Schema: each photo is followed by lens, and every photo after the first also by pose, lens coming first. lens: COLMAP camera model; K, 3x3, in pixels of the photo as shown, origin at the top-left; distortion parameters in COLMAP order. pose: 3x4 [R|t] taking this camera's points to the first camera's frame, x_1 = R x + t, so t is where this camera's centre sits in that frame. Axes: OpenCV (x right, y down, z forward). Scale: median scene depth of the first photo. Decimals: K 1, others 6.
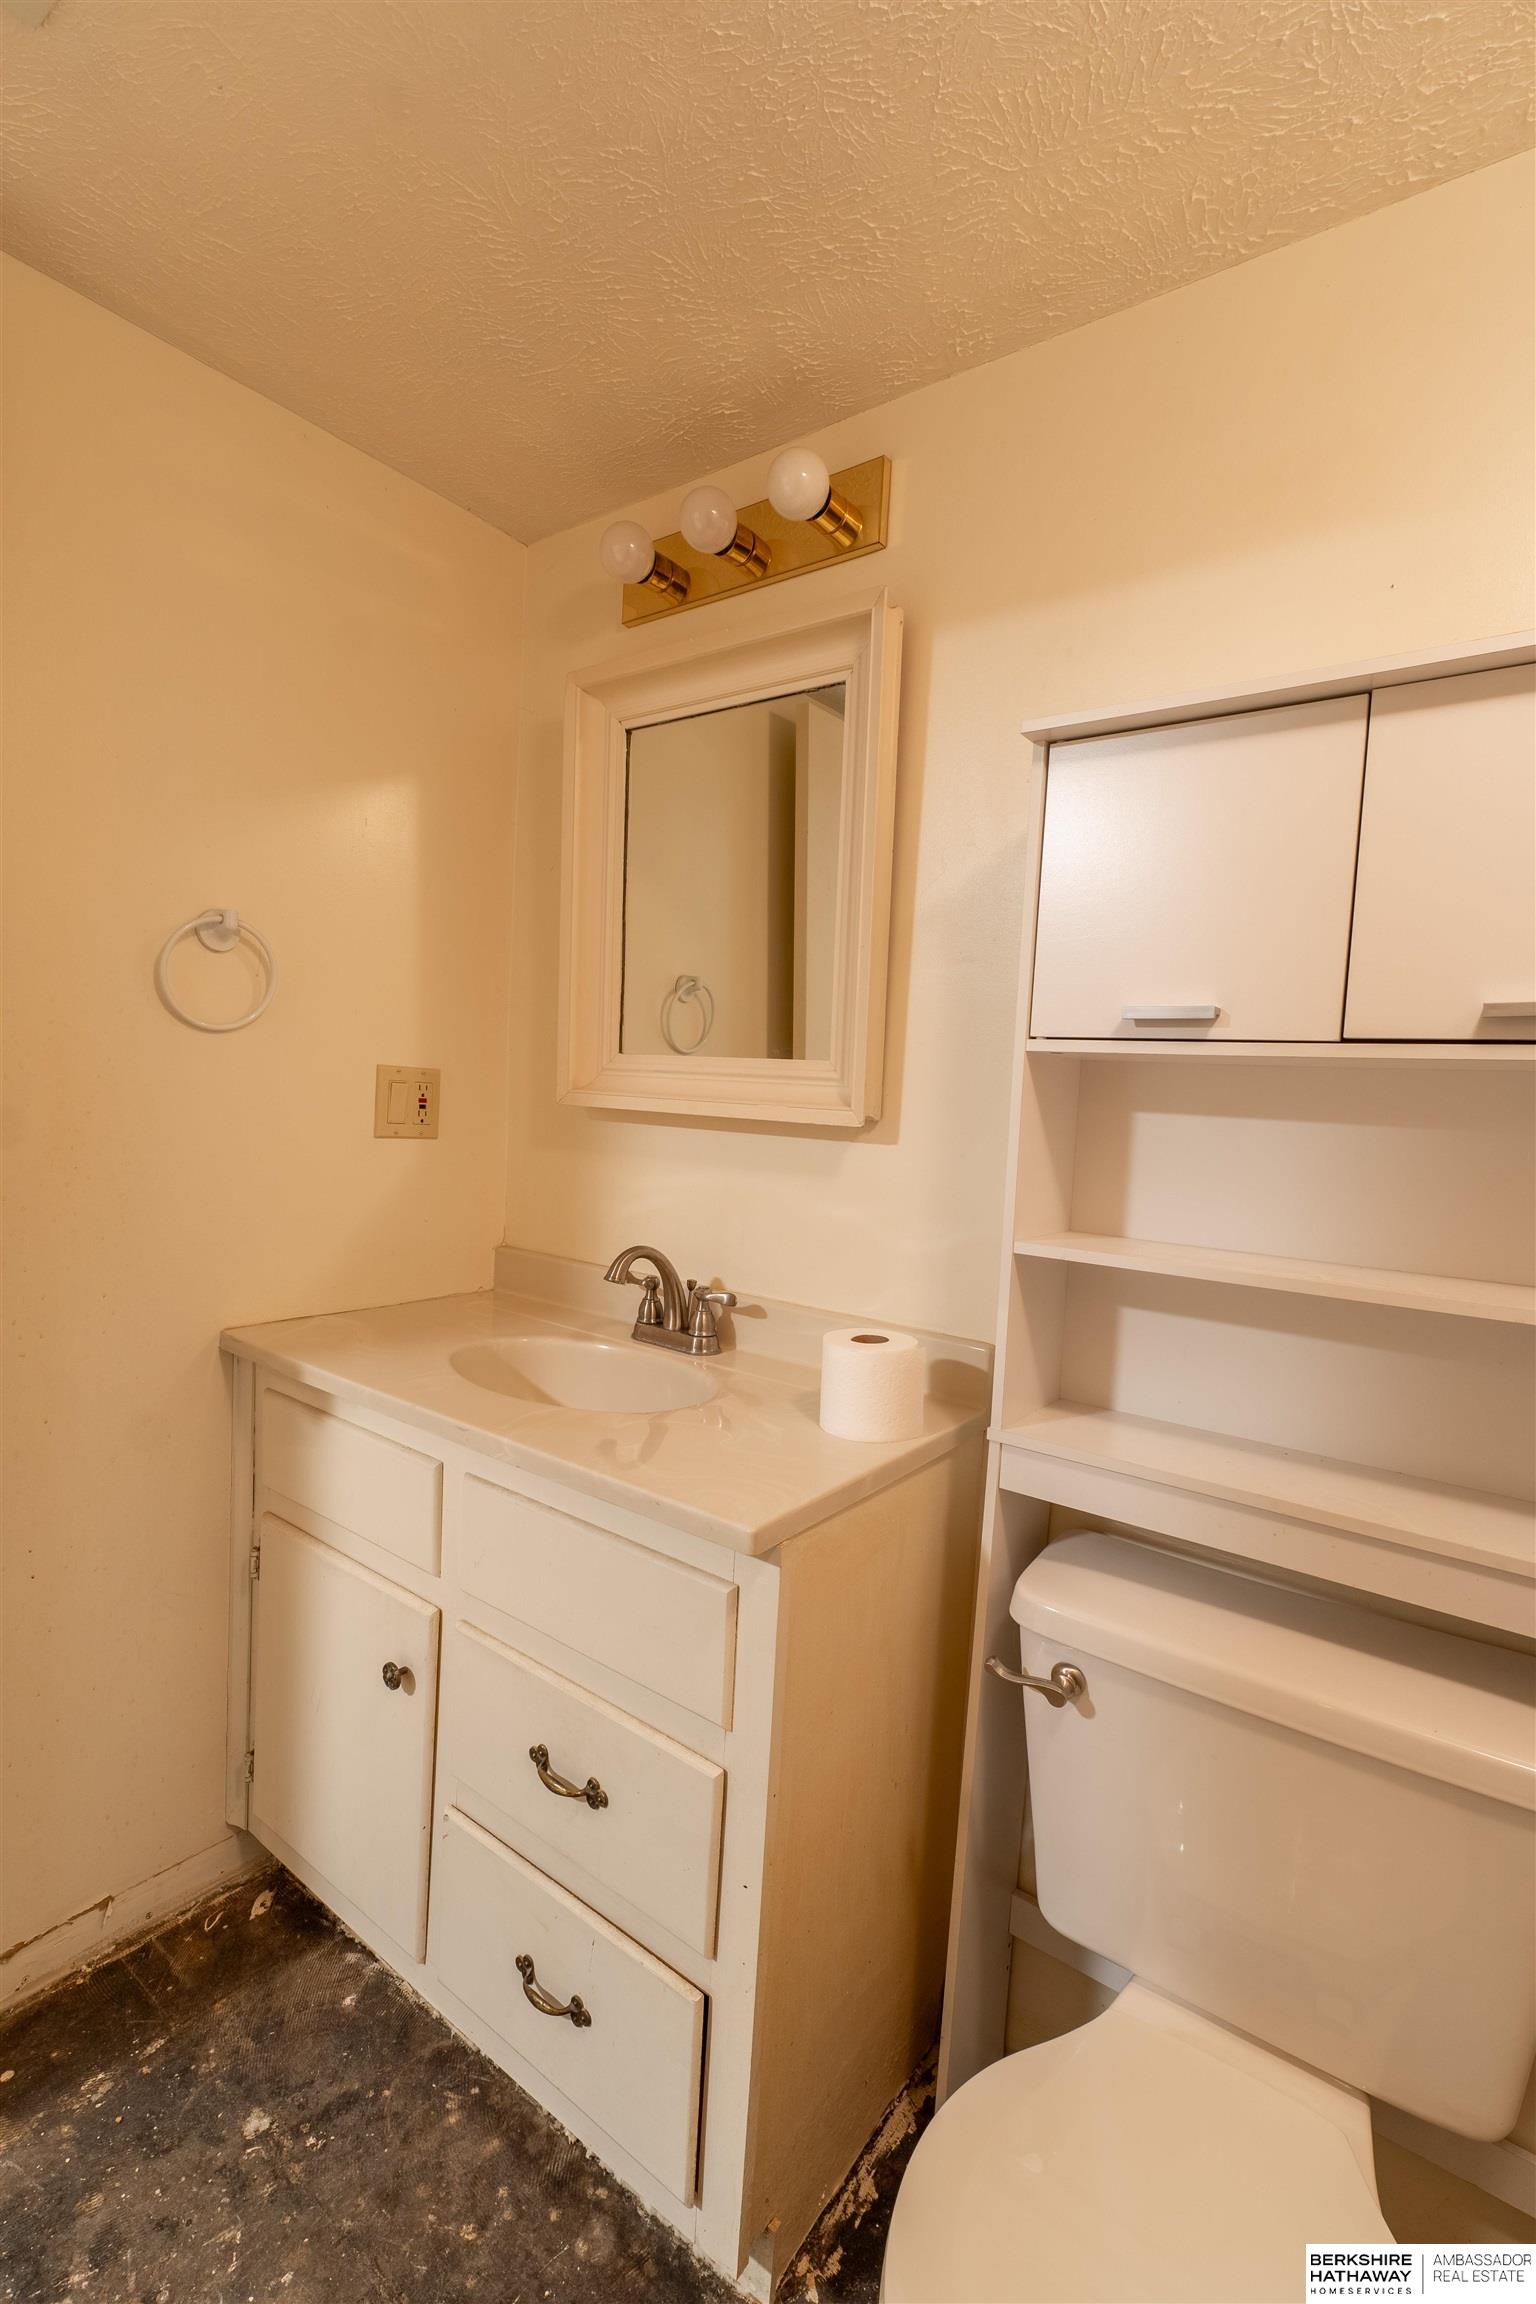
lens RADIAL K [[1036.9, 0, 766.7], [0, 1036.9, 1154.3], [0, 0, 1]] dist [-0.004713, -0.000530]
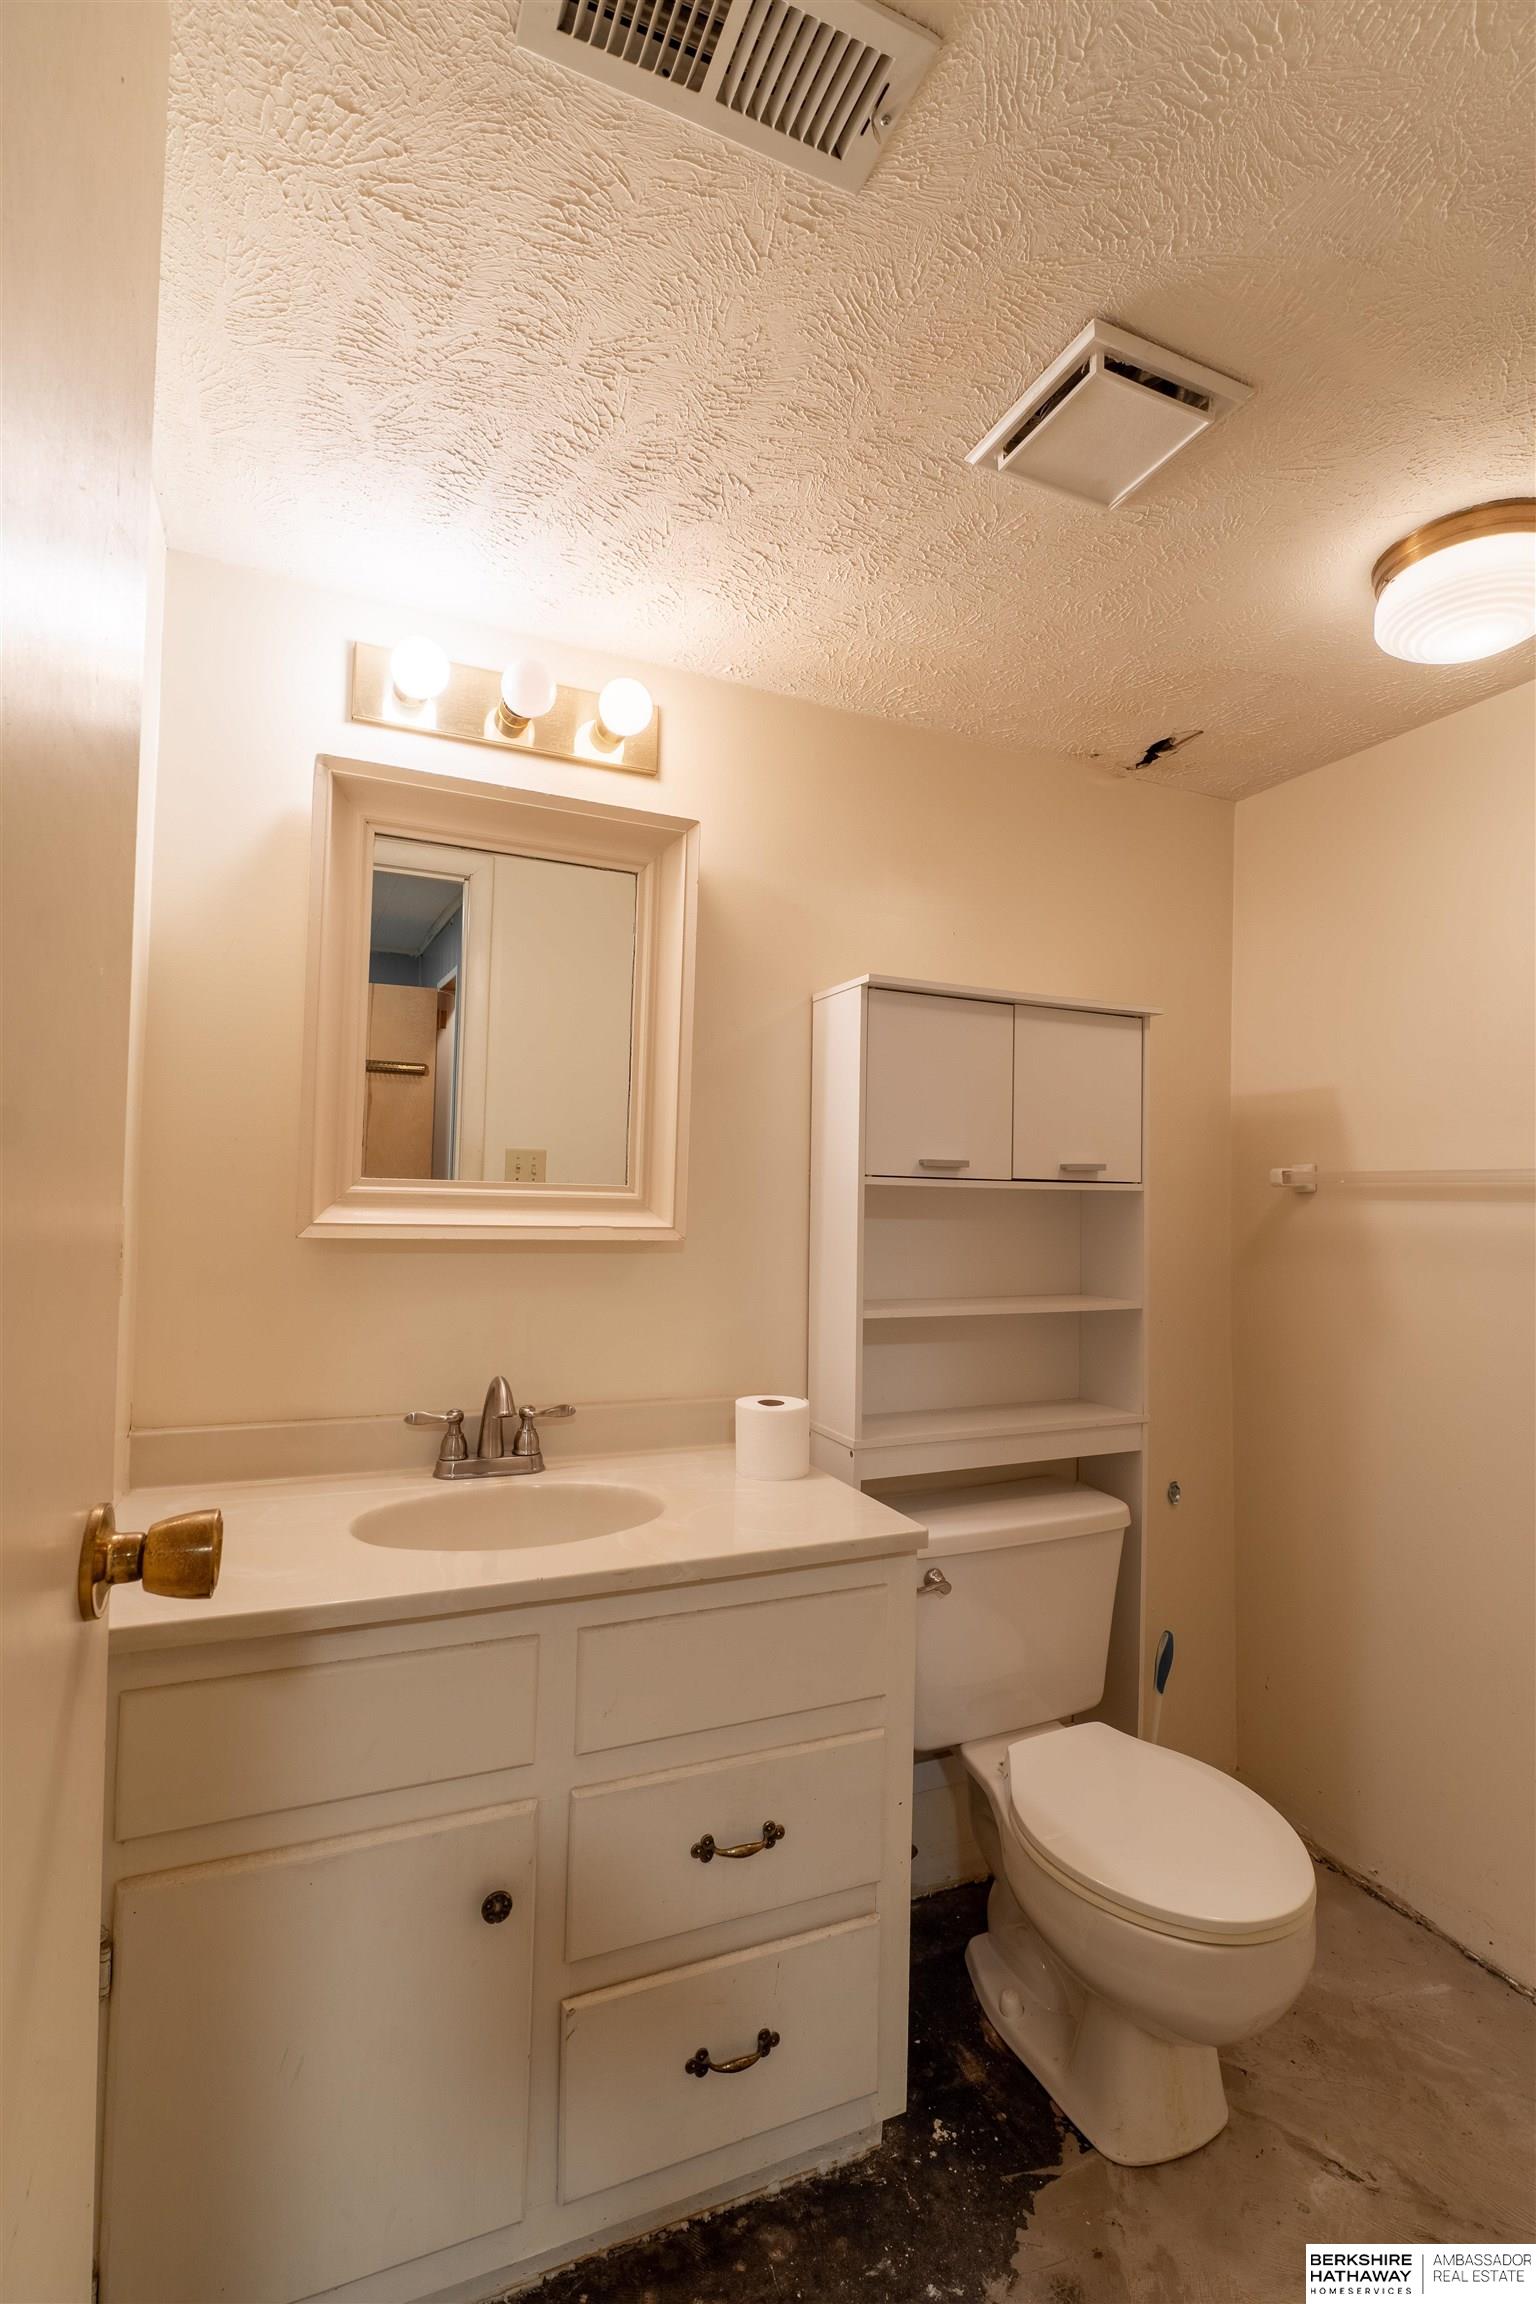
lens RADIAL K [[1024.7, 0, 760.0], [0, 1024.7, 1156.1], [0, 0, 1]] dist [-0.004131, -0.000716]
pose [[0.501870, -0.005292, 0.864927, -1.054871], [0.056815, 0.998023, -0.026860, -0.101739], [-0.863075, 0.062621, 0.501179, 0.350973]]
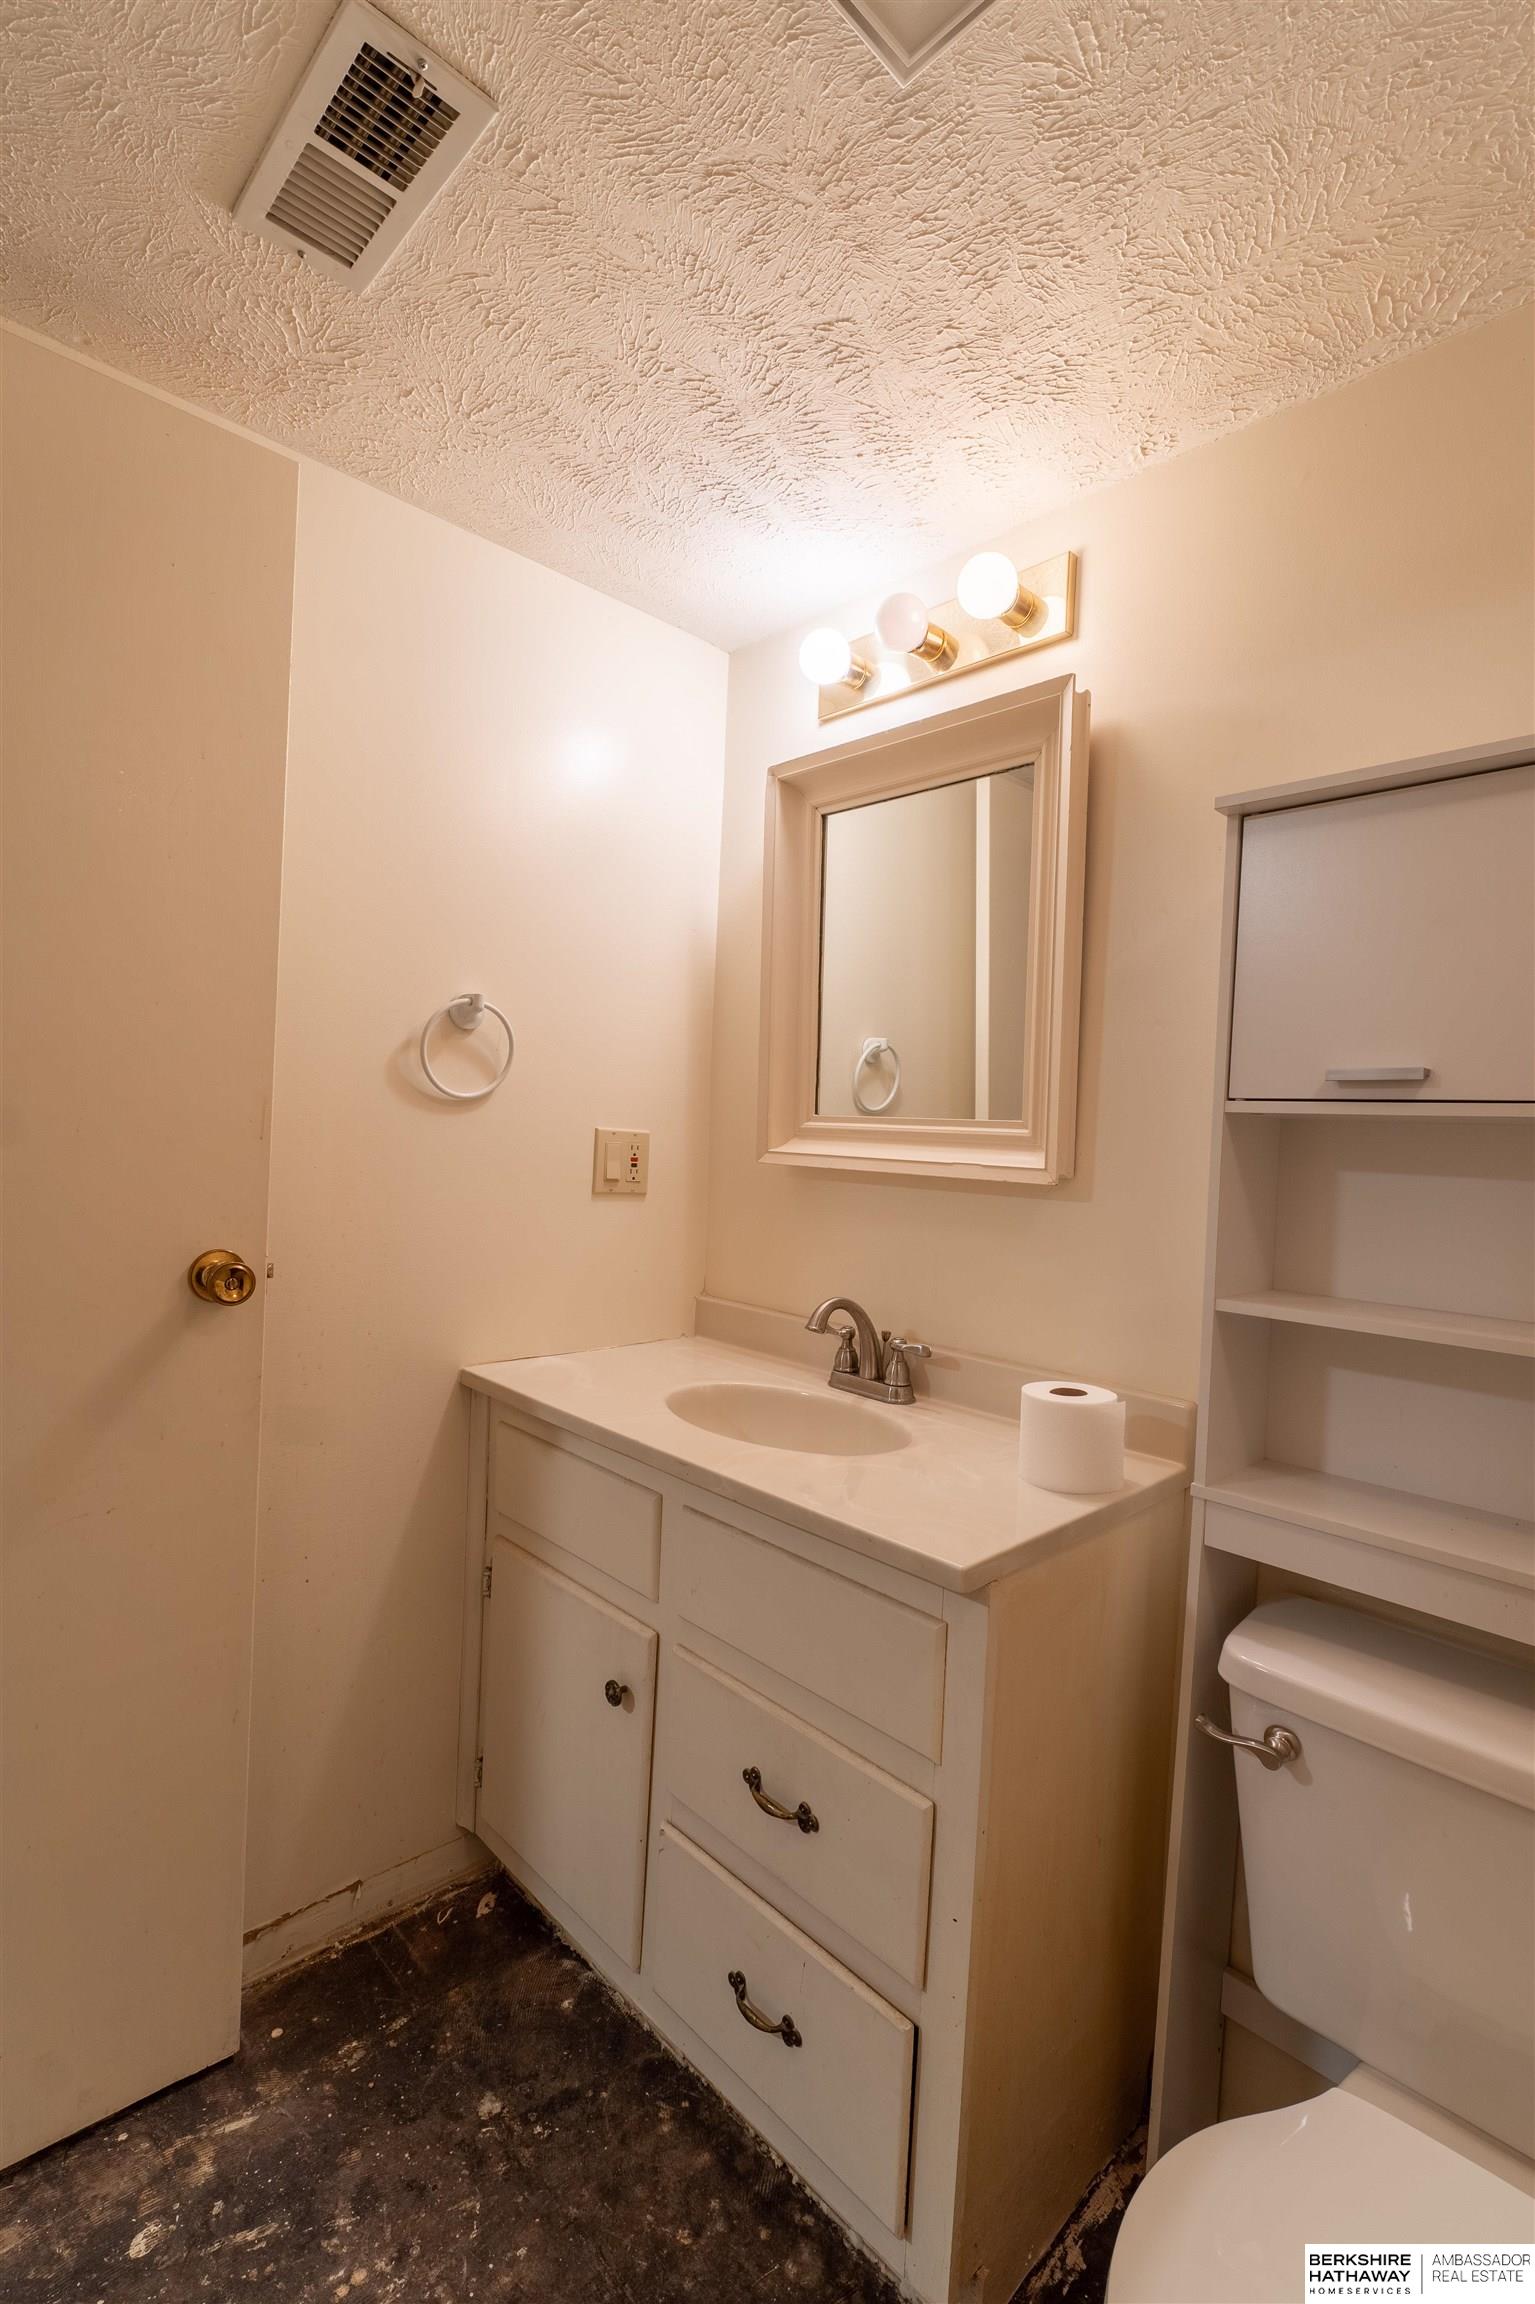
lens RADIAL K [[1036.9, 0, 766.2], [0, 1036.9, 1154.3], [0, 0, 1]] dist [-0.004713, -0.000530]
pose [[0.987178, -0.004369, -0.159561, -0.031612], [-0.003680, 0.998737, -0.050116, -0.004844], [0.159578, 0.050061, 0.985915, -0.073837]]
